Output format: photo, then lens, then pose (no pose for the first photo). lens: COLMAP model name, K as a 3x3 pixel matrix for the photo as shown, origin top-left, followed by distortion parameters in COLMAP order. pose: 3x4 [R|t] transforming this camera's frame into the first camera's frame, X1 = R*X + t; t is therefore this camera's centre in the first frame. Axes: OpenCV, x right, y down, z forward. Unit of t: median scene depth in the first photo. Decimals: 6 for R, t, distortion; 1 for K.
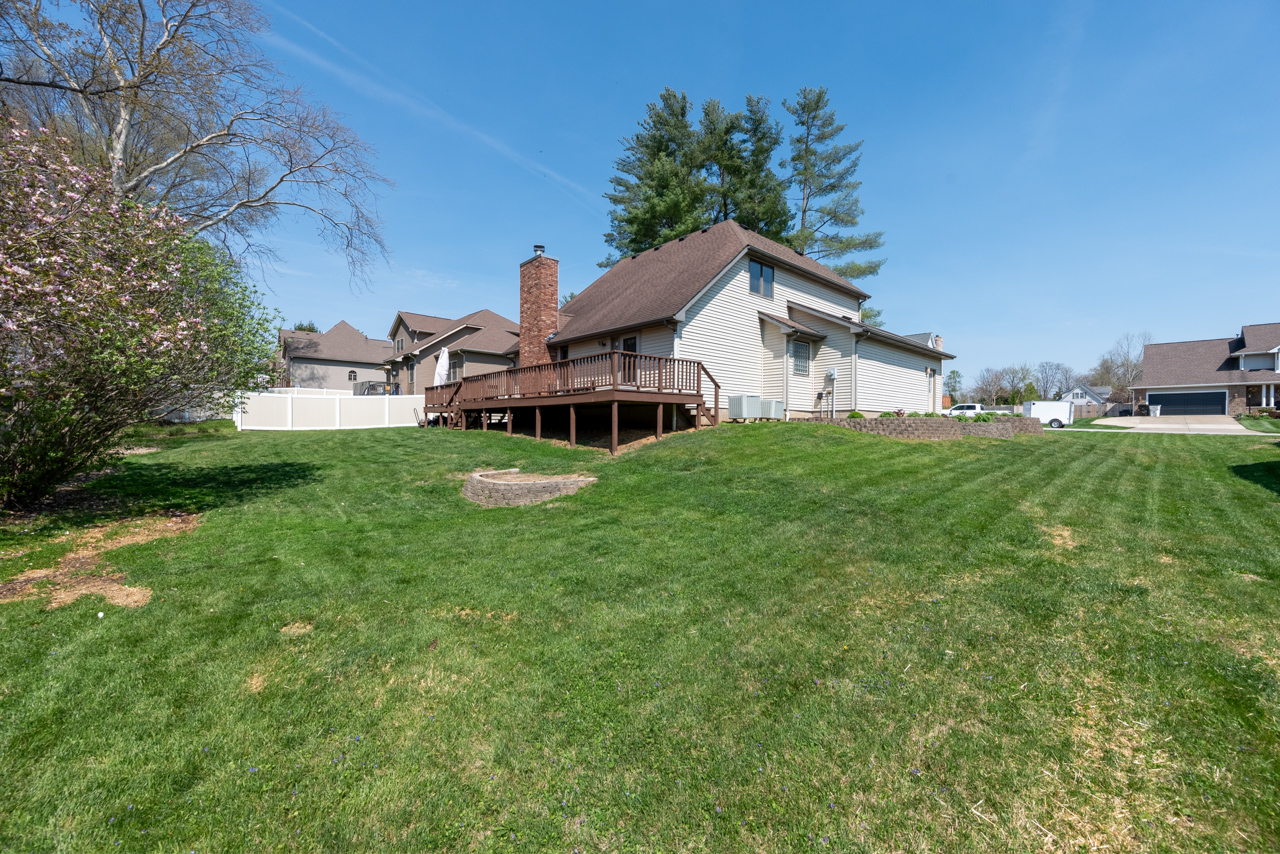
lens RADIAL K [[503.3, 0, 642.8], [0, 503.3, 427.7], [0, 0, 1]] dist [0.000313, -0.000132]
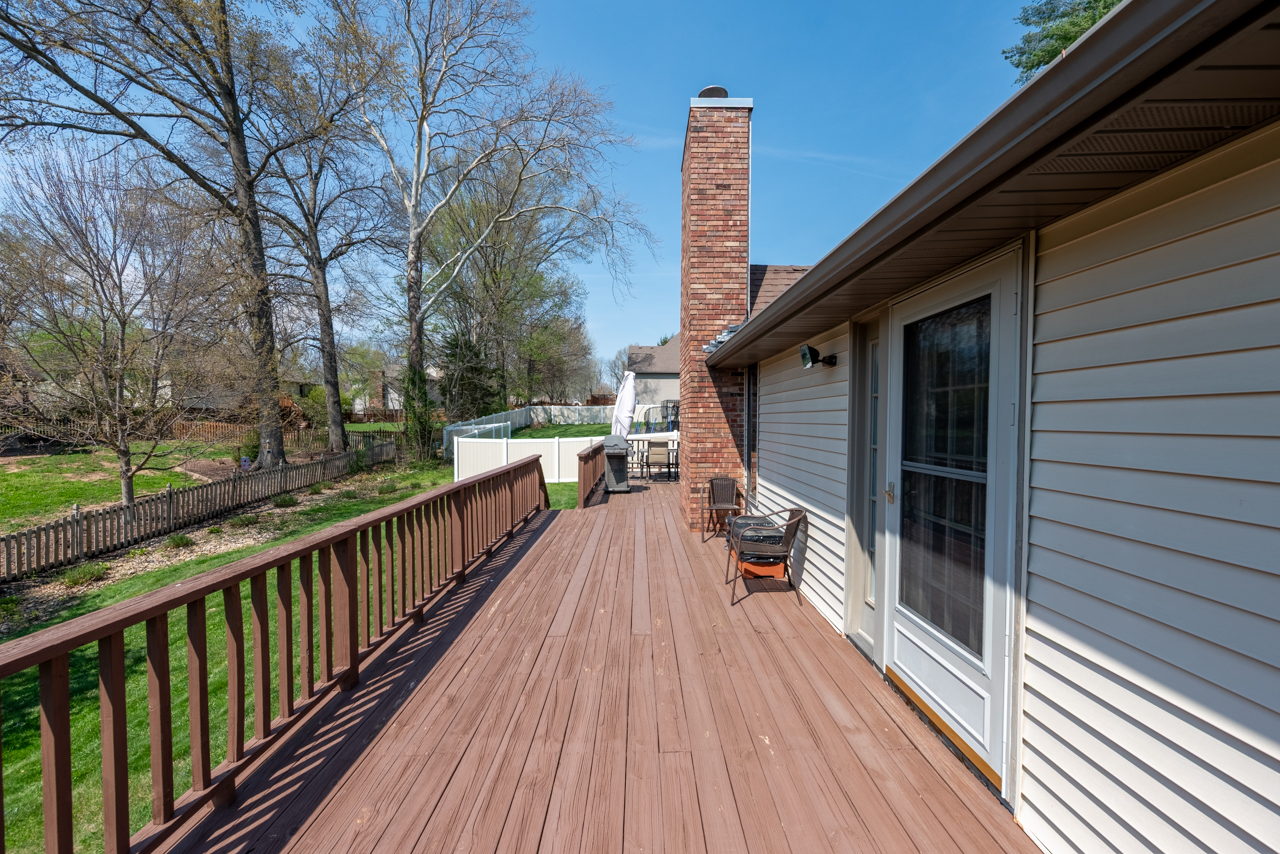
lens RADIAL K [[503.3, 0, 635.8], [0, 503.3, 432.0], [0, 0, 1]] dist [0.000313, -0.000132]
pose [[0.741722, 0.012910, -0.670583, 0.004094], [0.003941, 0.999714, 0.023605, -0.125126], [0.670695, -0.020151, 0.741459, 0.703145]]
